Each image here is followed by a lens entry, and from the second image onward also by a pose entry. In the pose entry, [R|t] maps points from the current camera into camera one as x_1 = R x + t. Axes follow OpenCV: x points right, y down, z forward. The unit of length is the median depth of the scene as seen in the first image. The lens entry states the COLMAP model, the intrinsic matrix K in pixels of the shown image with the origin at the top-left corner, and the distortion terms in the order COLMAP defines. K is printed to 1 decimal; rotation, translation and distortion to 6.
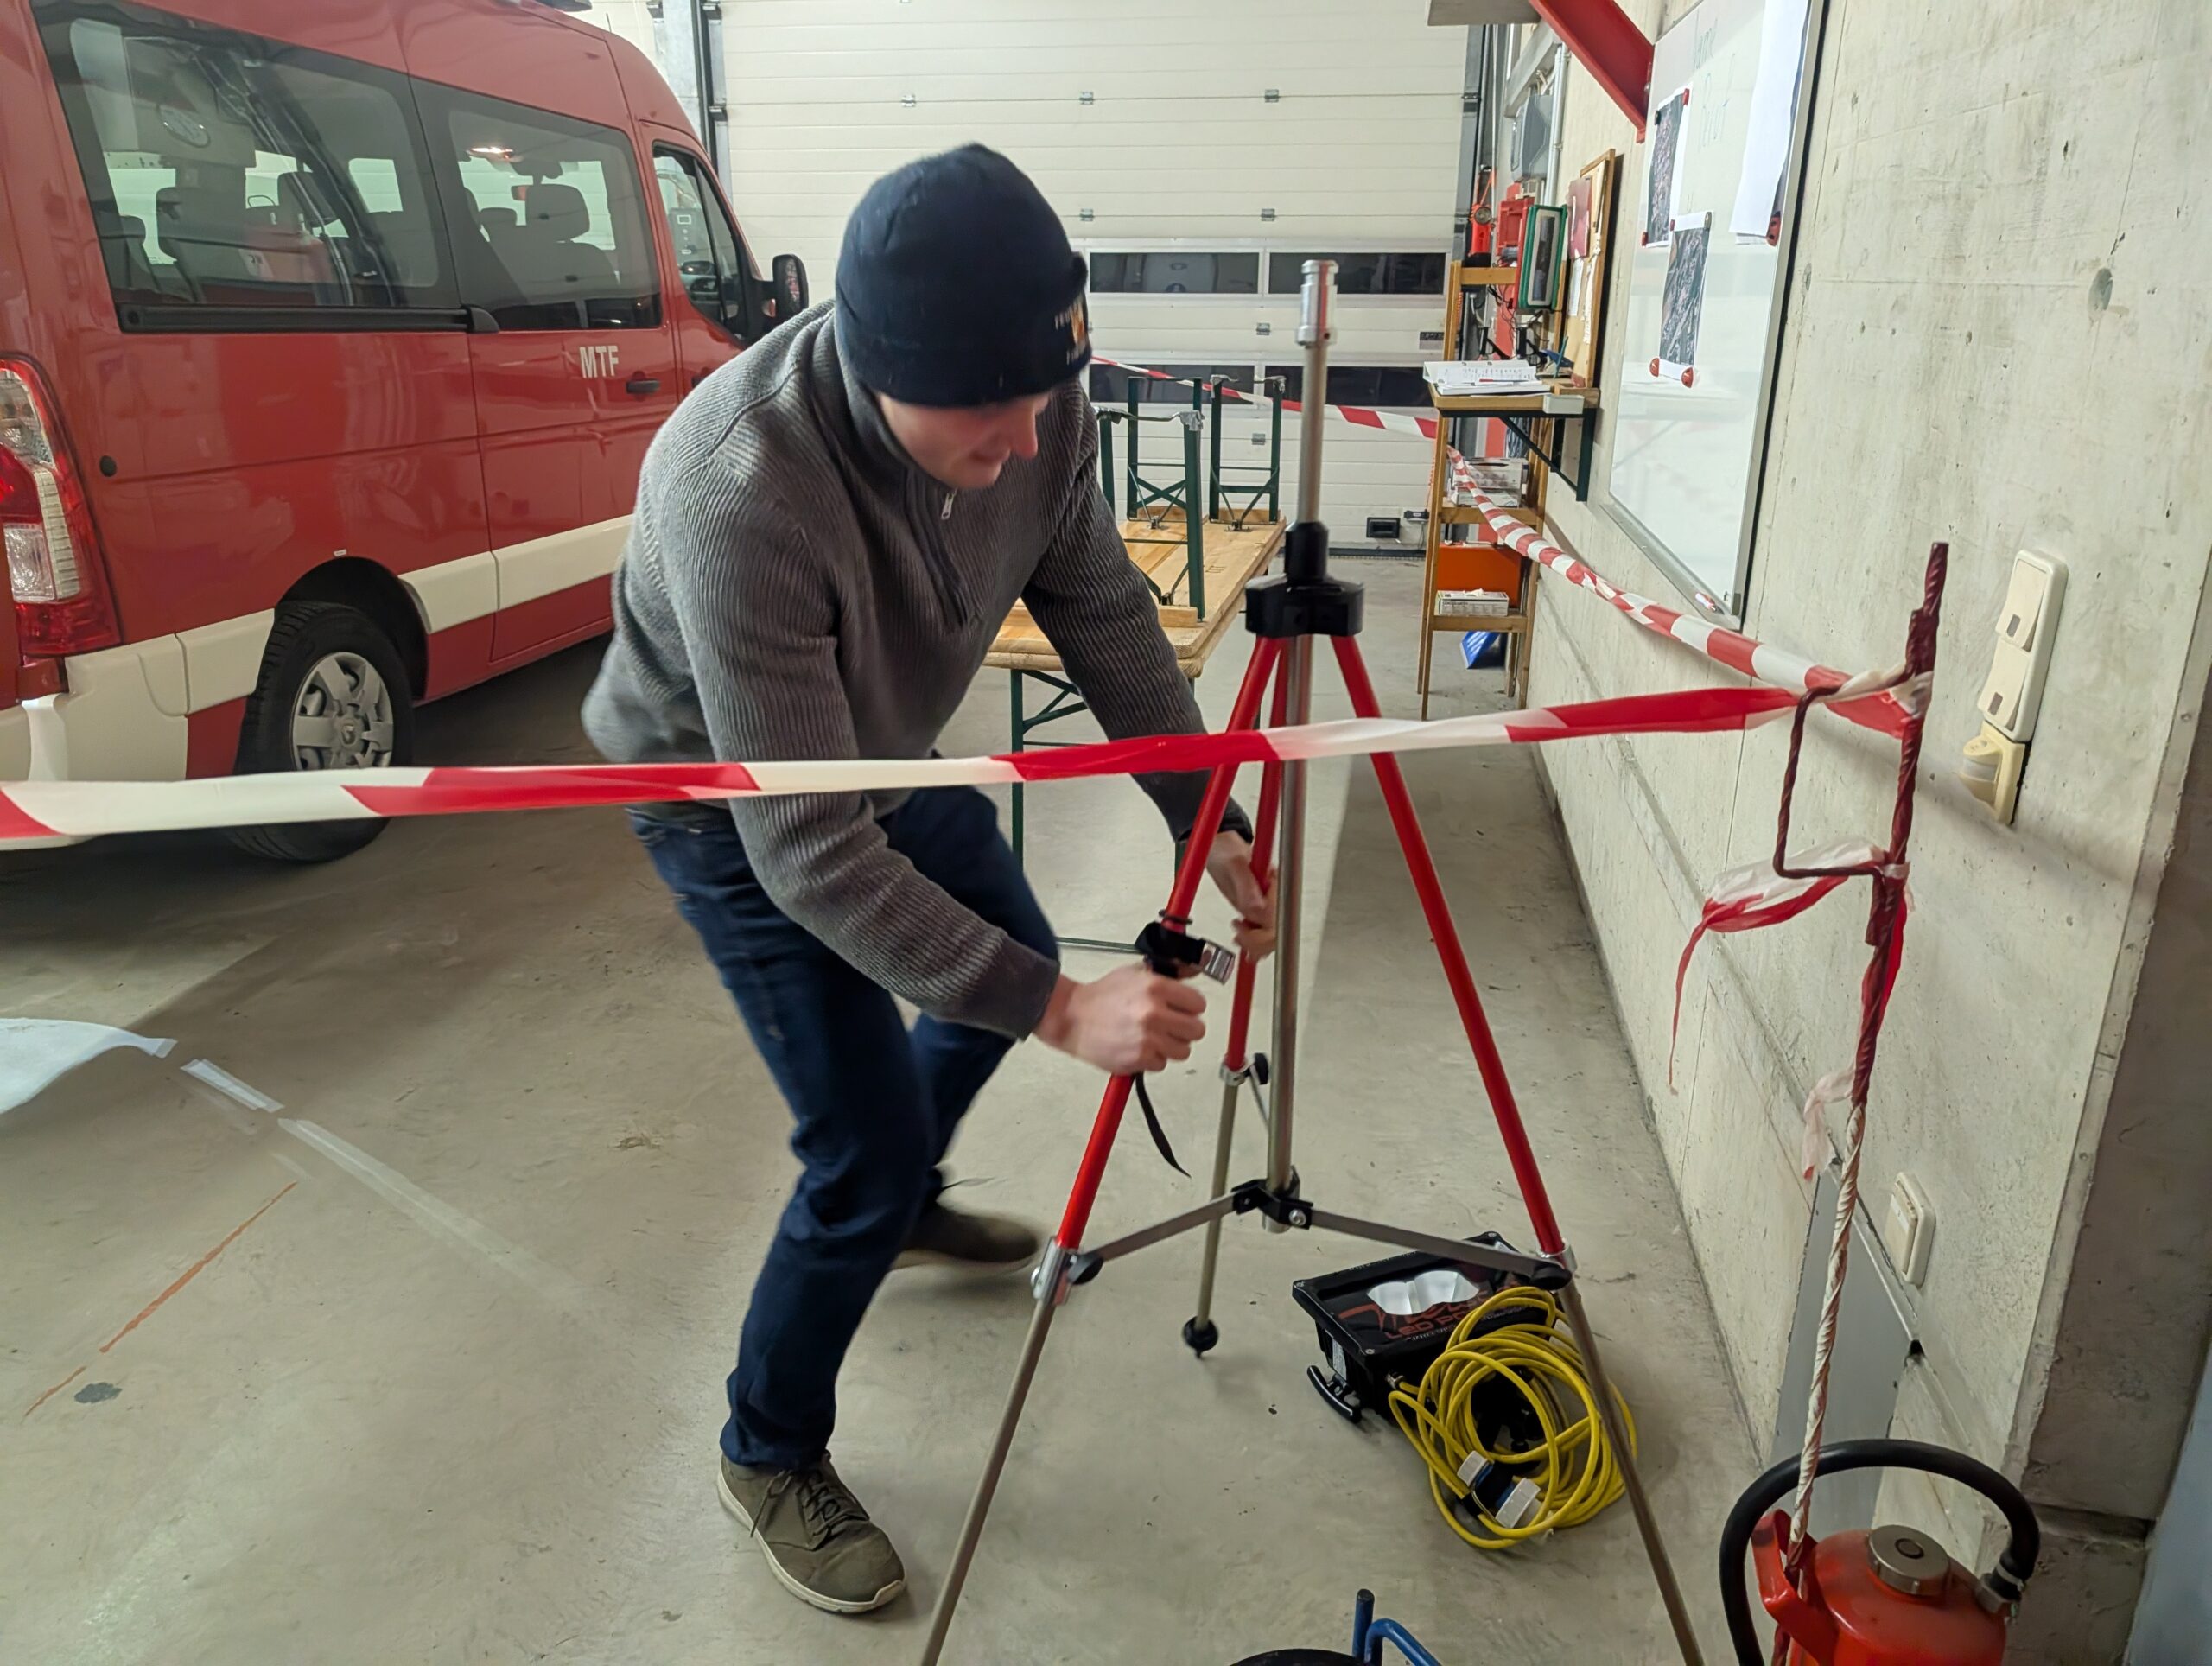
lens RADIAL K [[1569.4, 0, 1106.0], [0, 1569.4, 833.0], [0, 0, 1]] dist [-0.002543, -0.001501]
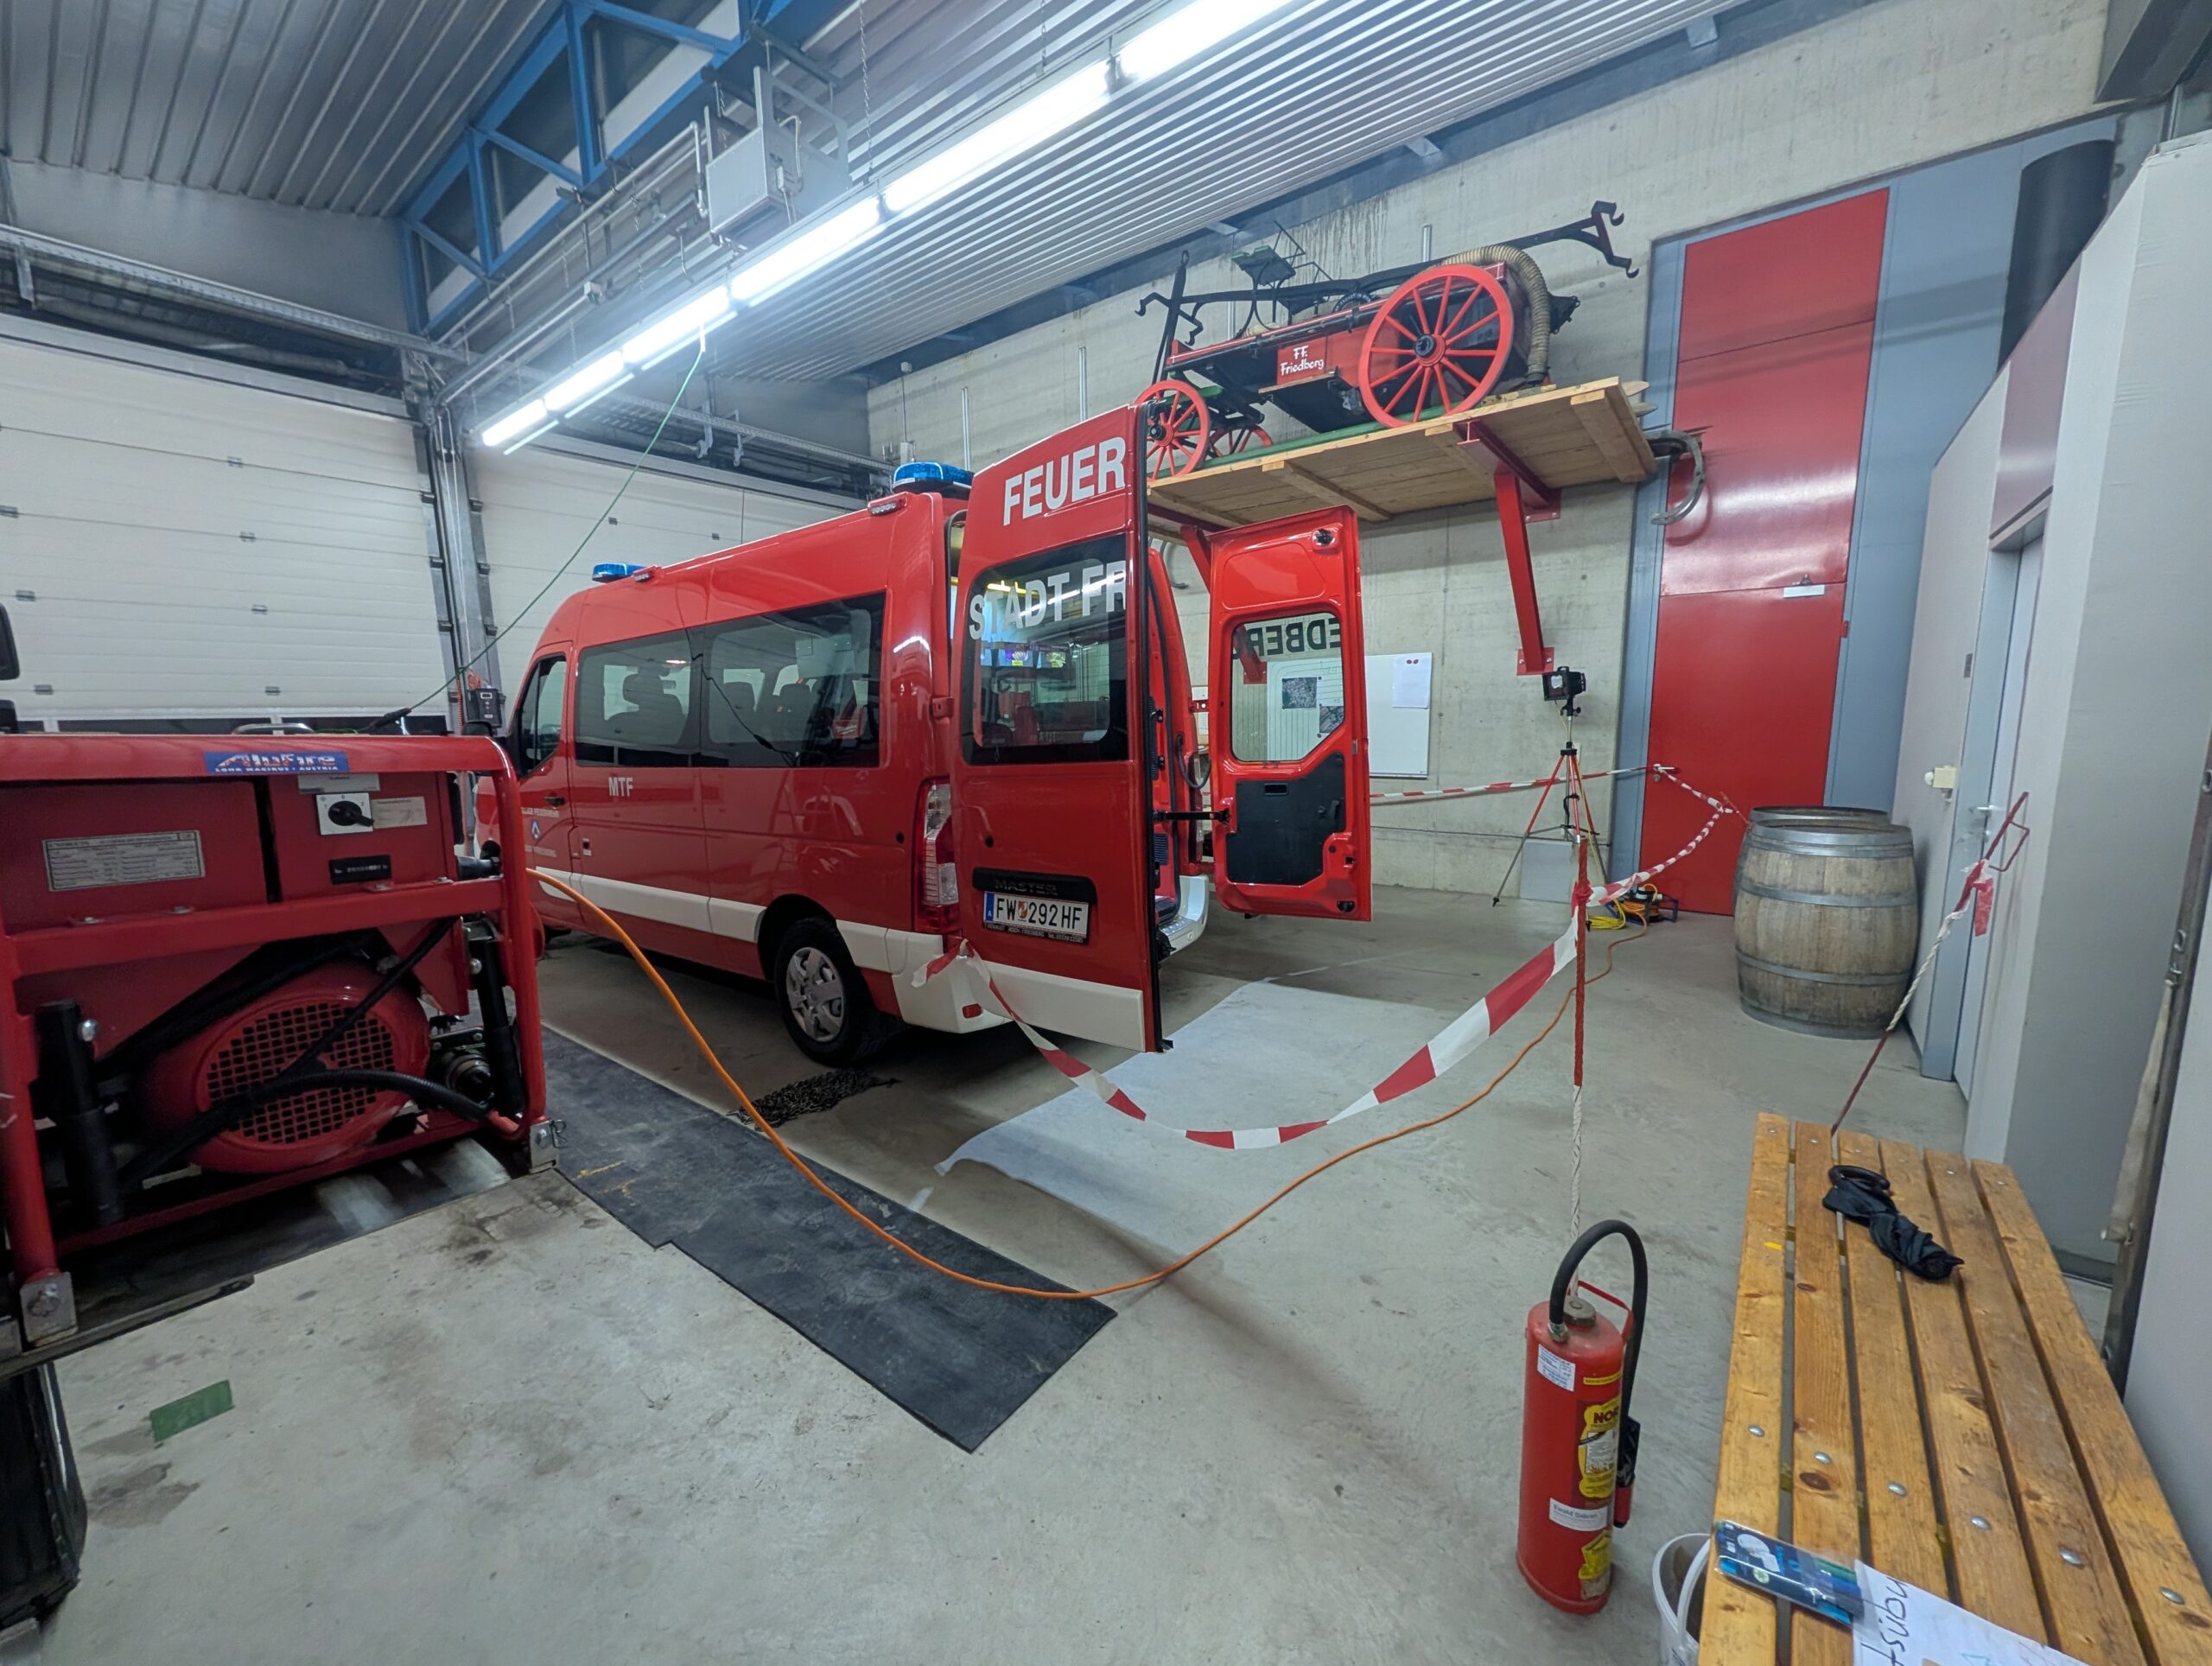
lens RADIAL K [[867.8, 0, 1106.0], [0, 867.8, 833.0], [0, 0, 1]] dist [0.000363, 0.000000]
pose [[0.473122, -0.143292, 0.869266, -1.979769], [0.320442, 0.947092, -0.018289, -0.176749], [-0.820653, 0.287202, 0.494007, 0.359684]]
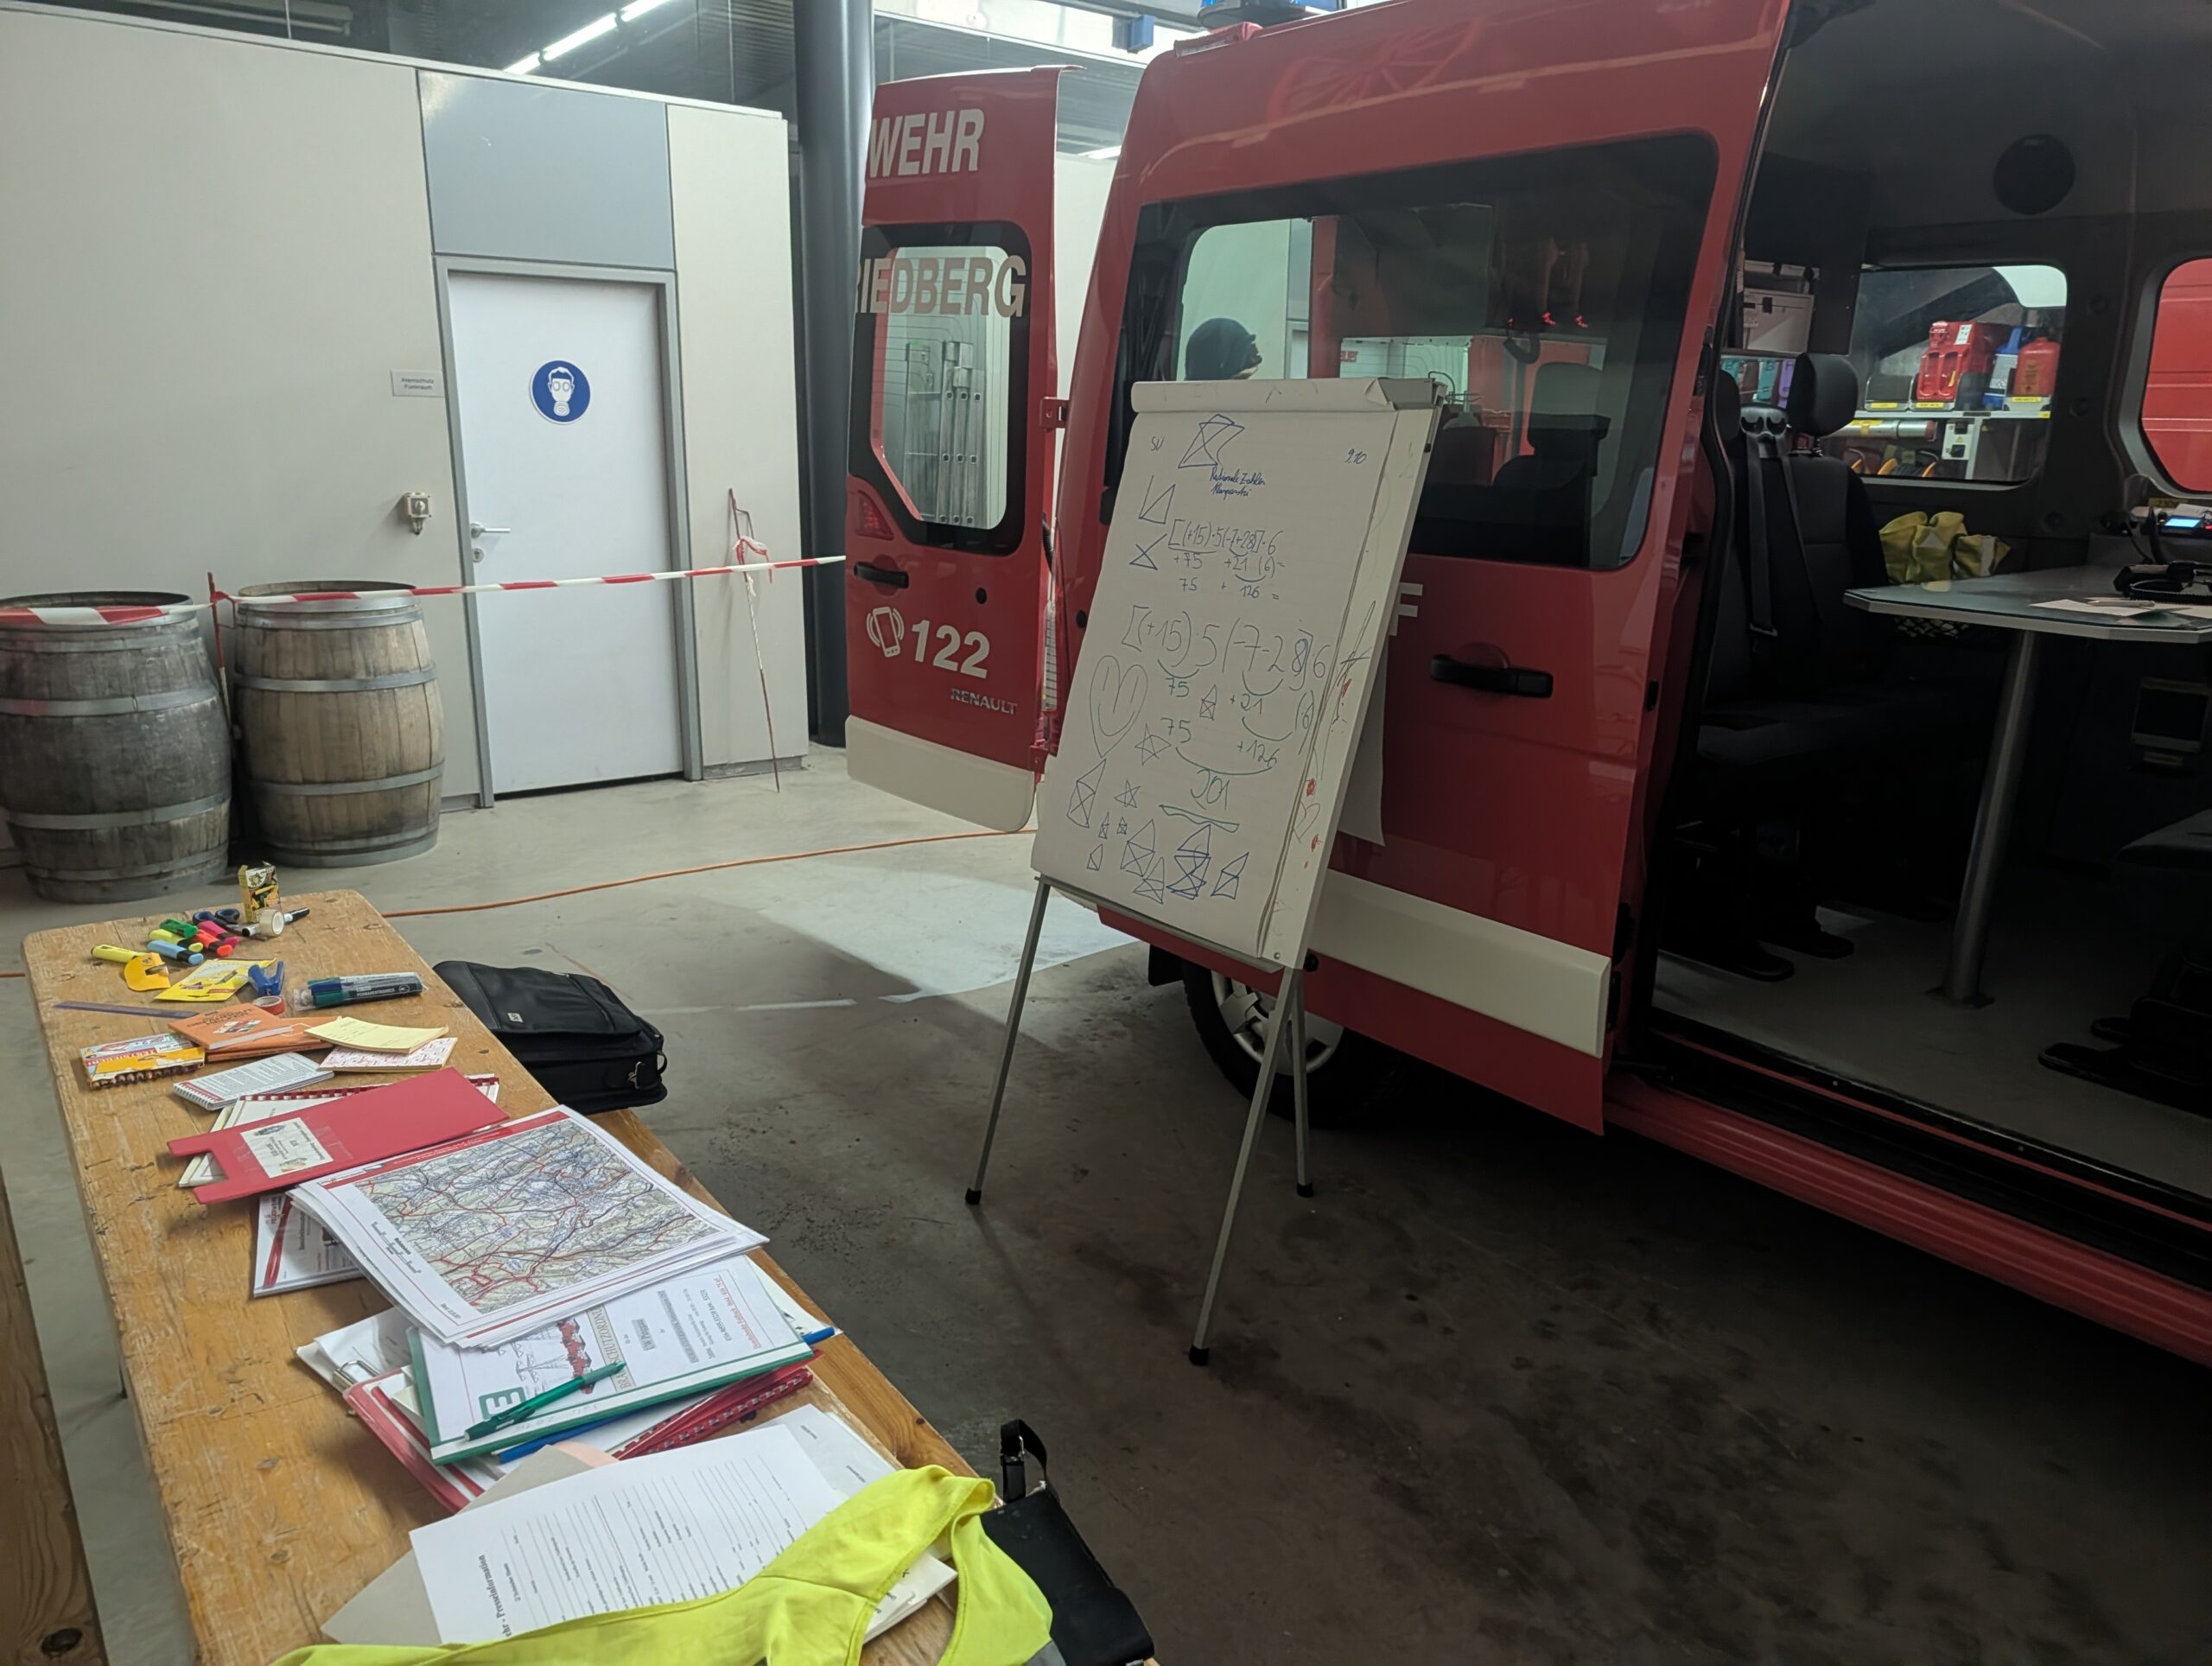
lens RADIAL K [[1569.4, 0, 1106.0], [0, 1569.4, 833.0], [0, 0, 1]] dist [-0.002543, -0.001501]
pose [[-0.675084, 0.168582, -0.718221, 0.225331], [-0.260972, 0.856024, 0.446225, -0.613235], [0.690040, 0.488675, -0.533892, 1.686685]]
